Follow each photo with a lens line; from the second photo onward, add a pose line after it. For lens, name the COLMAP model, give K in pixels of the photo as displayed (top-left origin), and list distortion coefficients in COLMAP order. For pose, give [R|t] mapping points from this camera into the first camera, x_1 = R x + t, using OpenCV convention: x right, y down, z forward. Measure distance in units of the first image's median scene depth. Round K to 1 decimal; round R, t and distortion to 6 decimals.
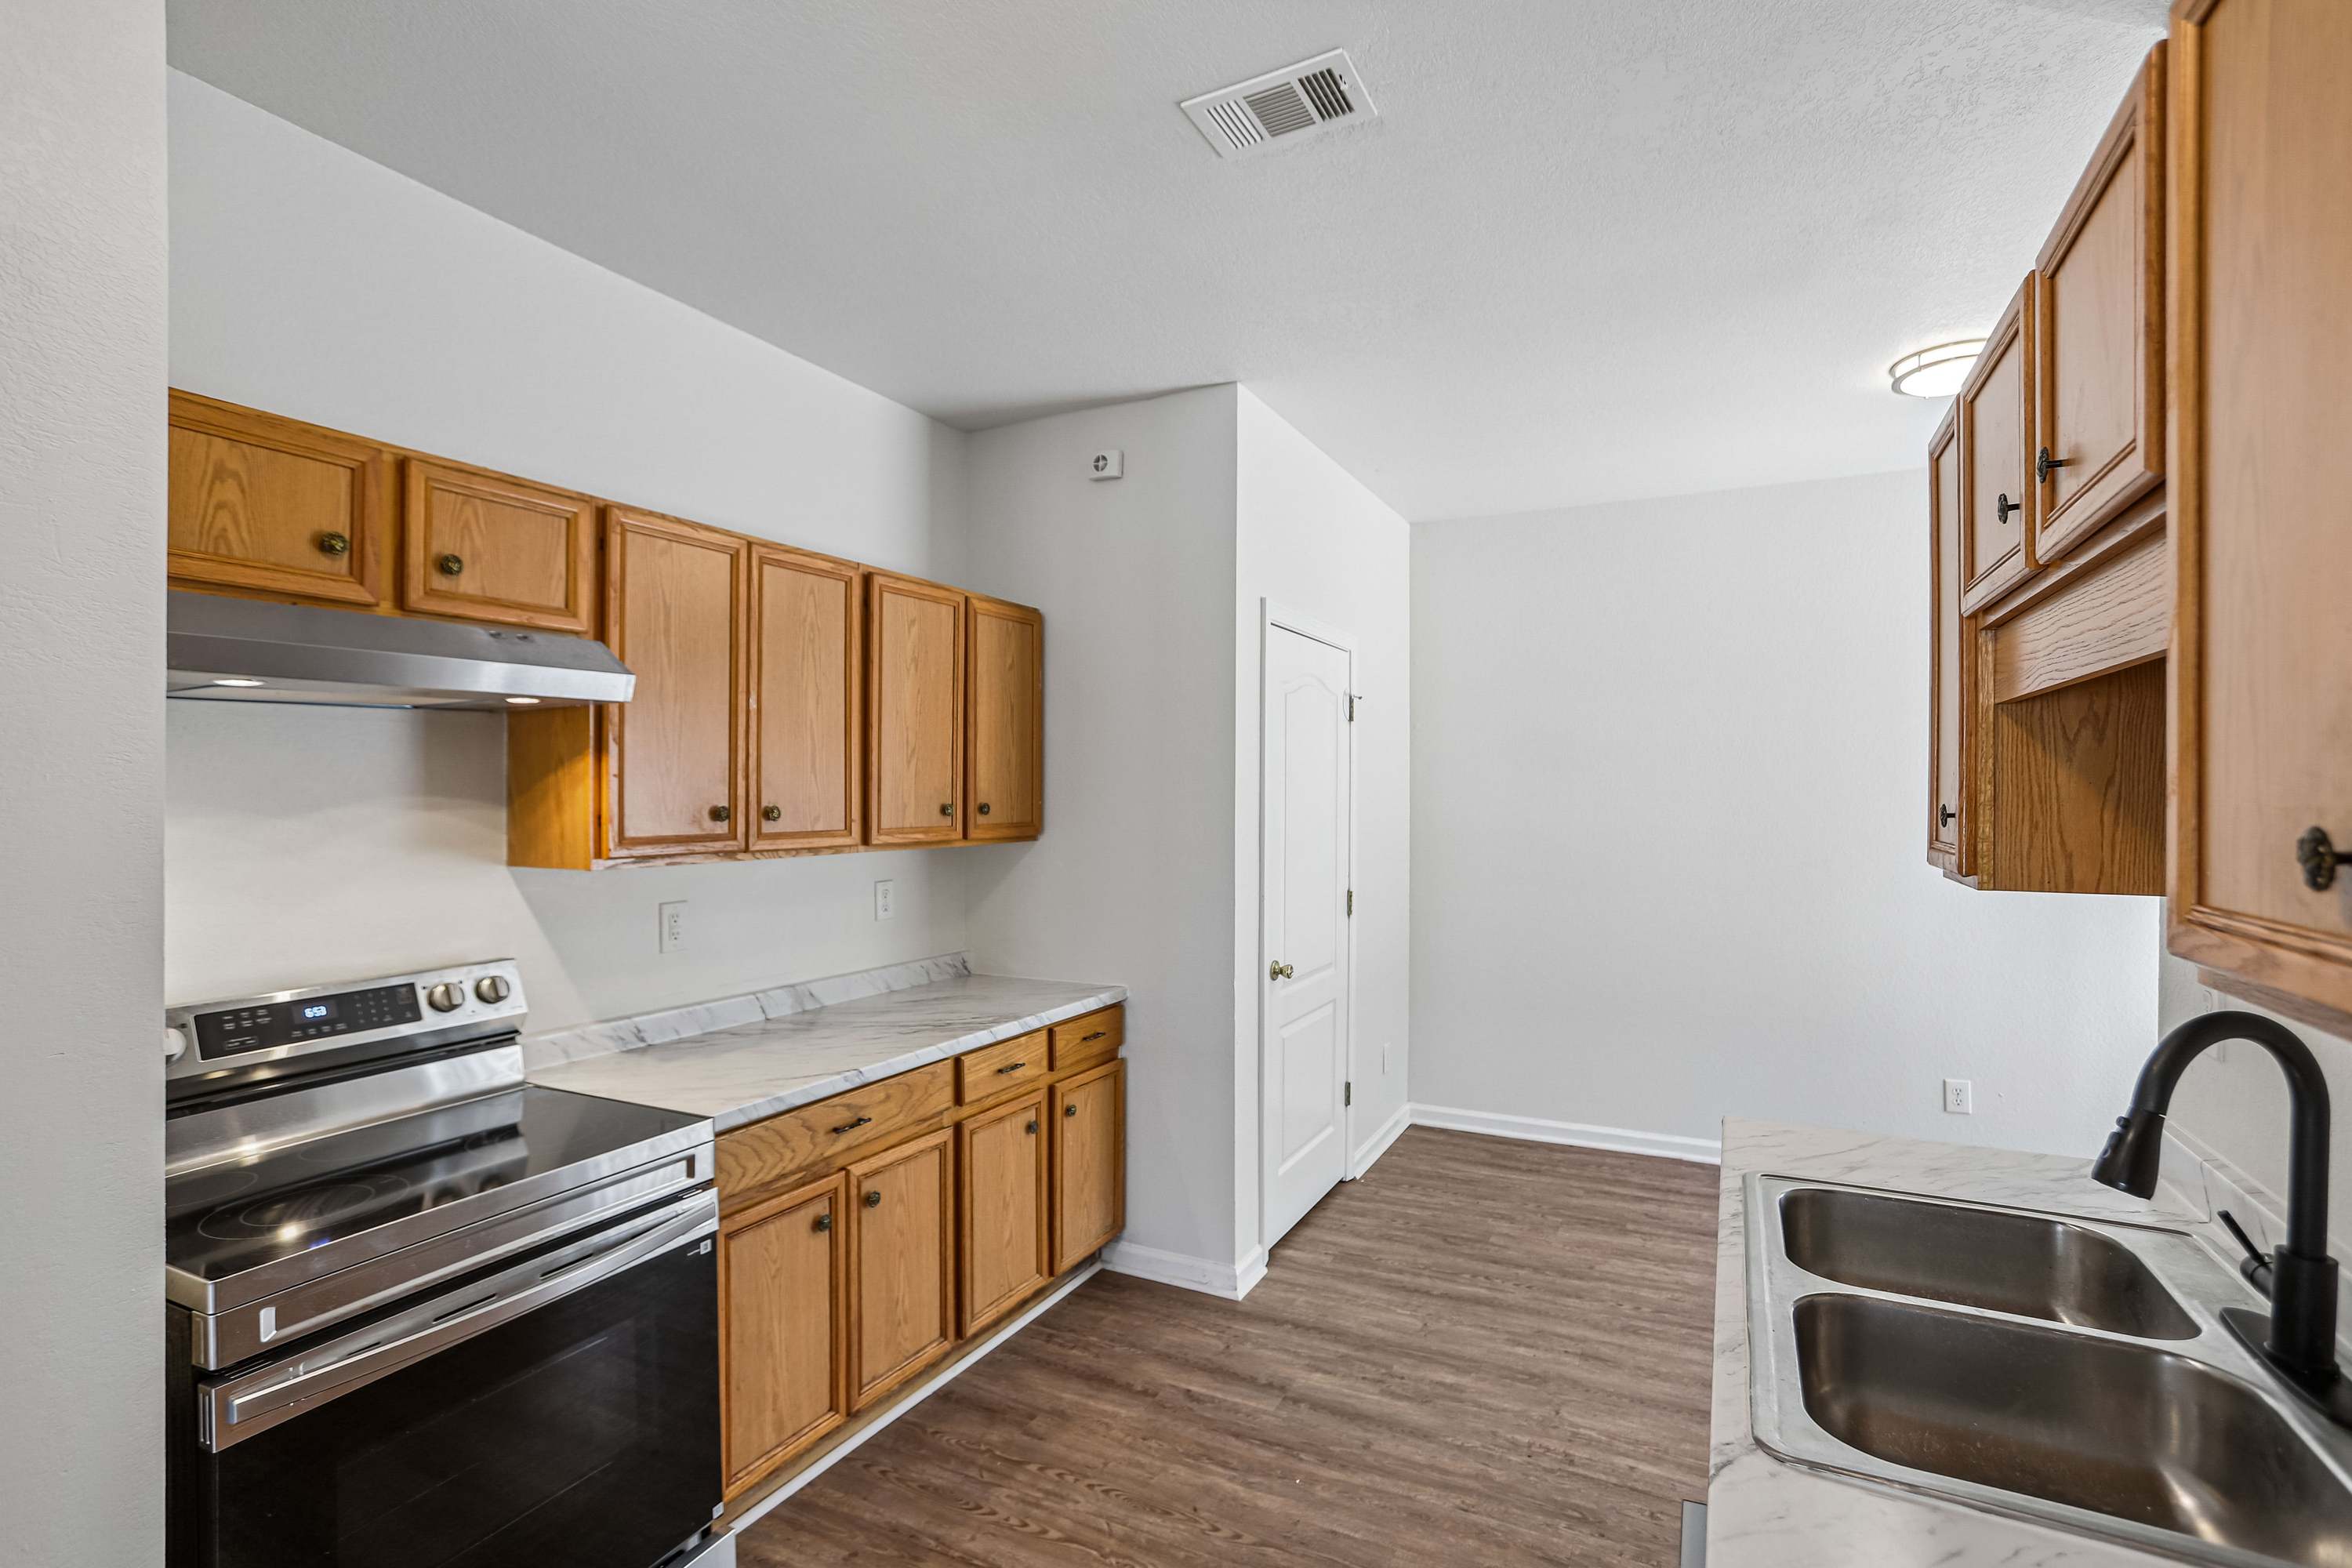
lens RADIAL K [[1091.7, 0, 1169.1], [0, 1091.7, 792.9], [0, 0, 1]] dist [-0.071504, 0.050256]
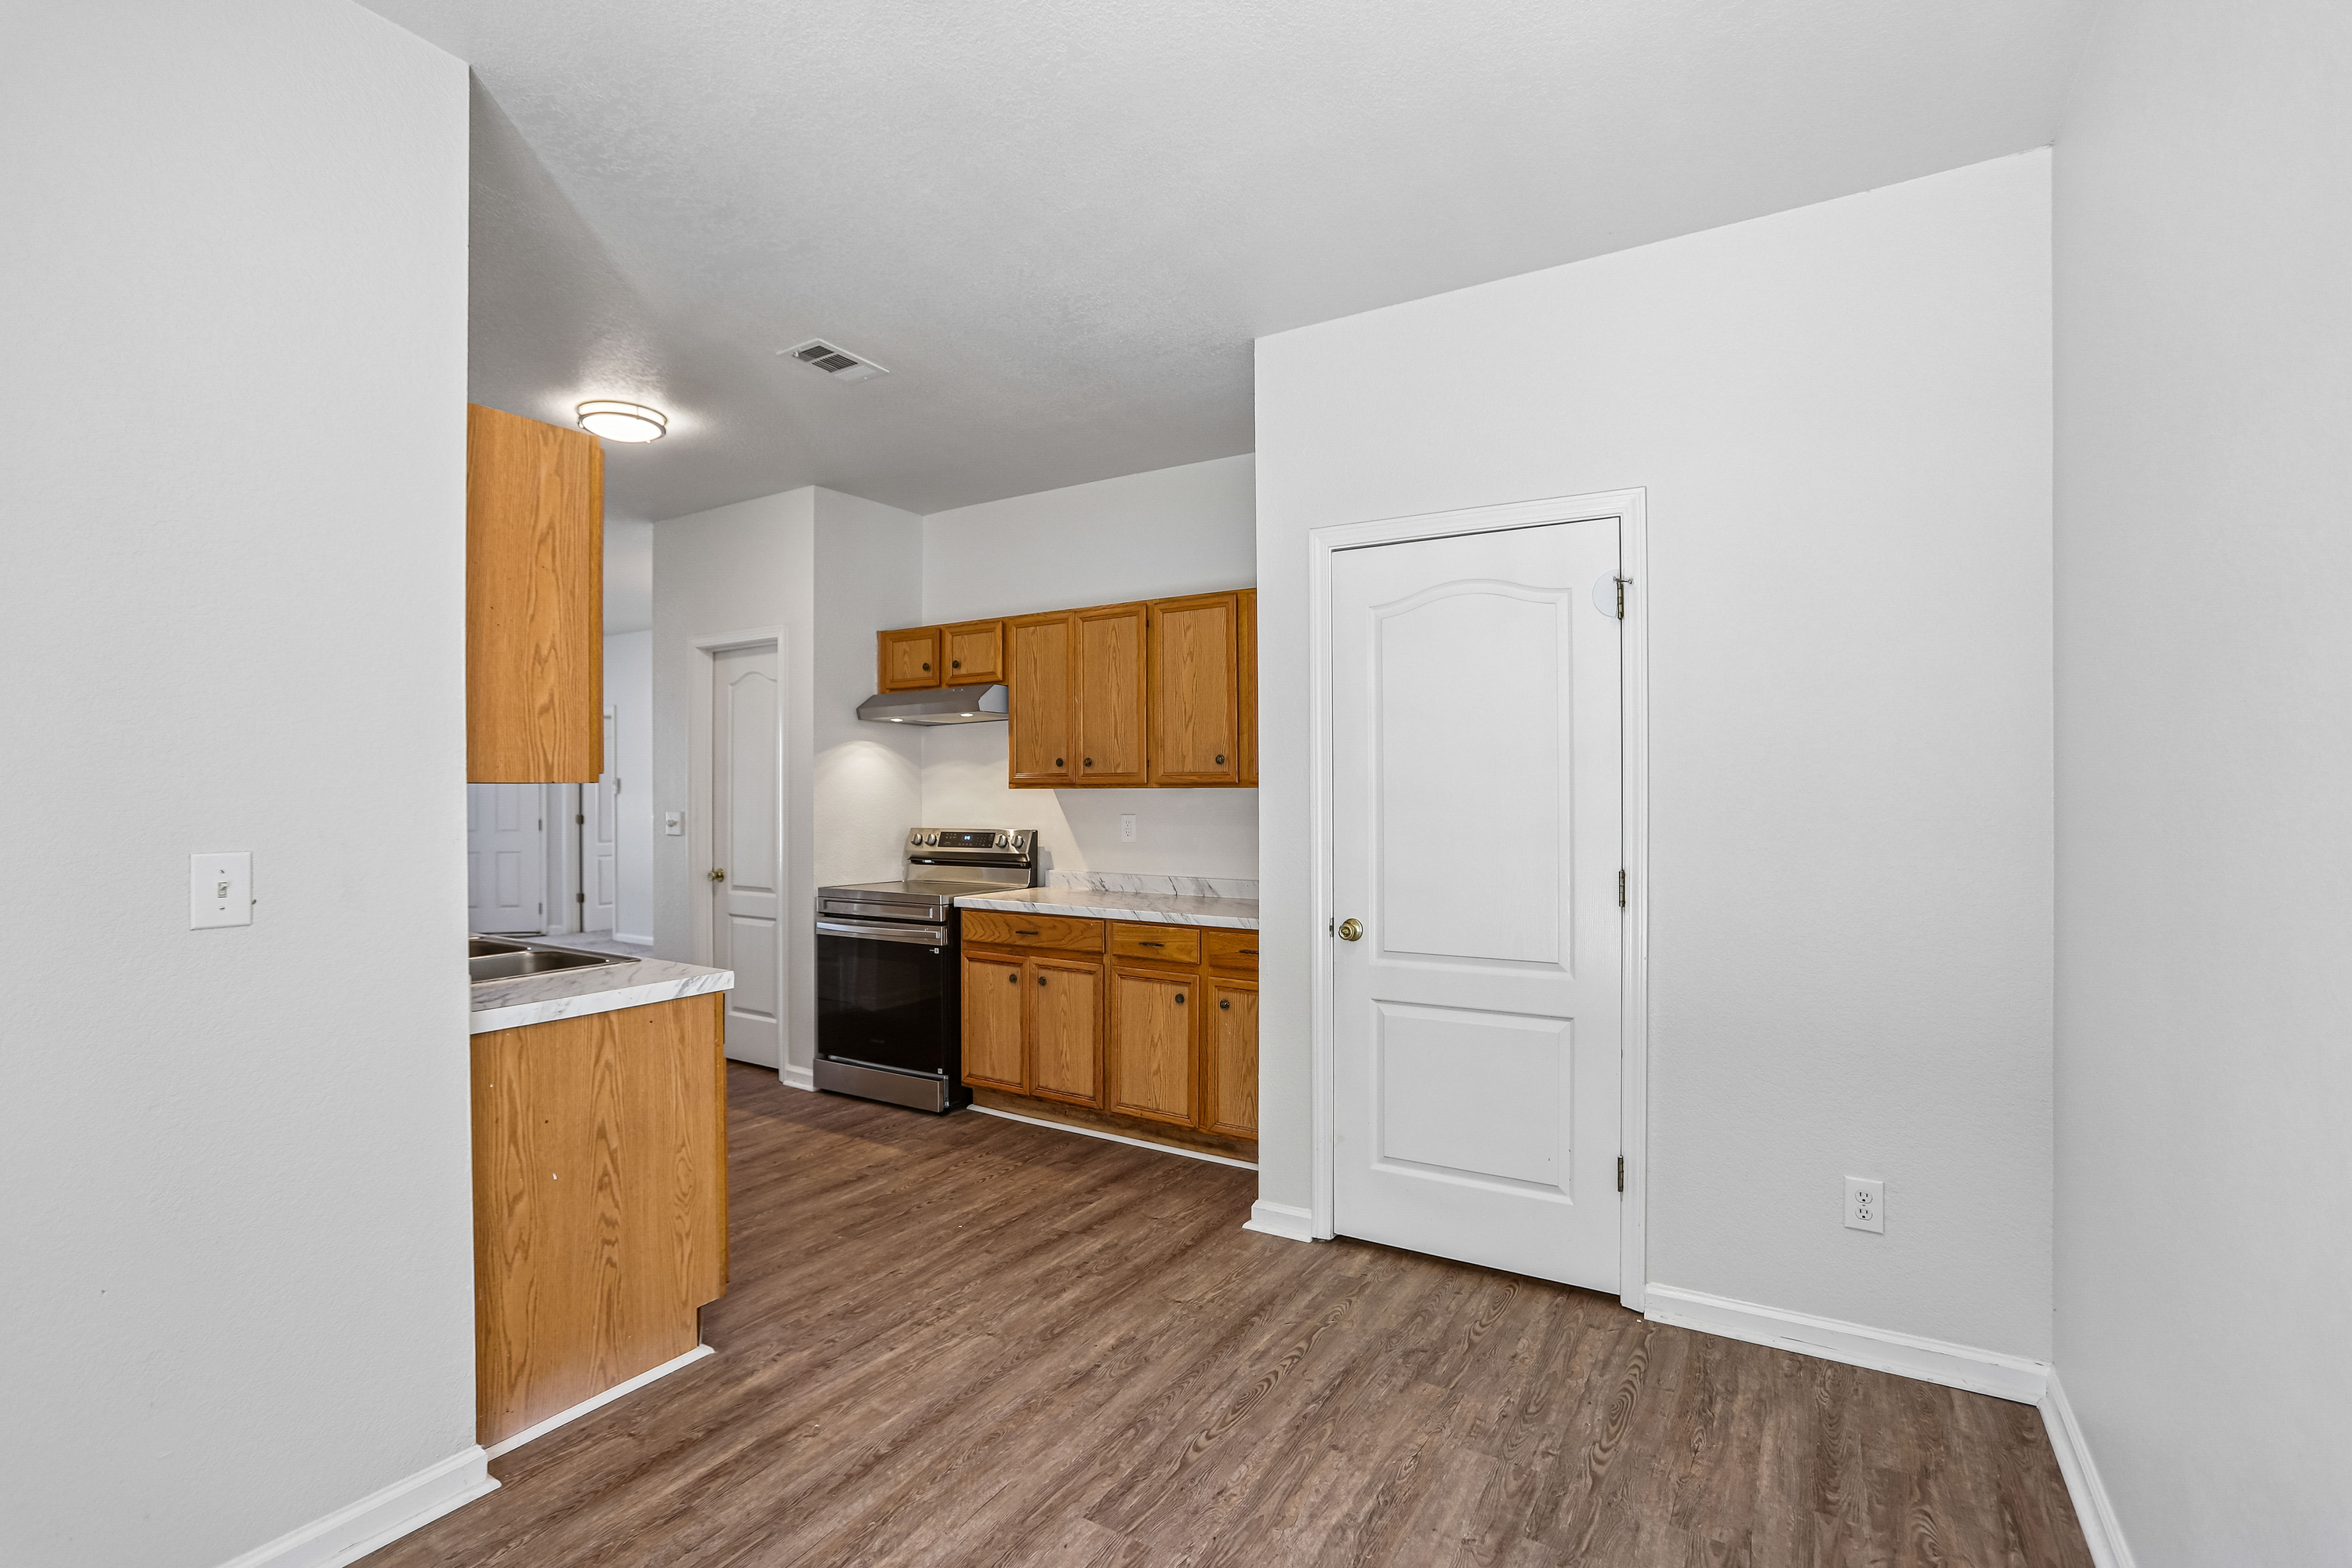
lens RADIAL K [[1091.7, 0, 1169.1], [0, 1091.7, 792.9], [0, 0, 1]] dist [-0.071504, 0.050256]
pose [[-0.075615, 0.001519, -0.997136, 1.238283], [0.001927, 0.999997, 0.001378, 0.058986], [0.997135, -0.001817, -0.075617, 1.129992]]
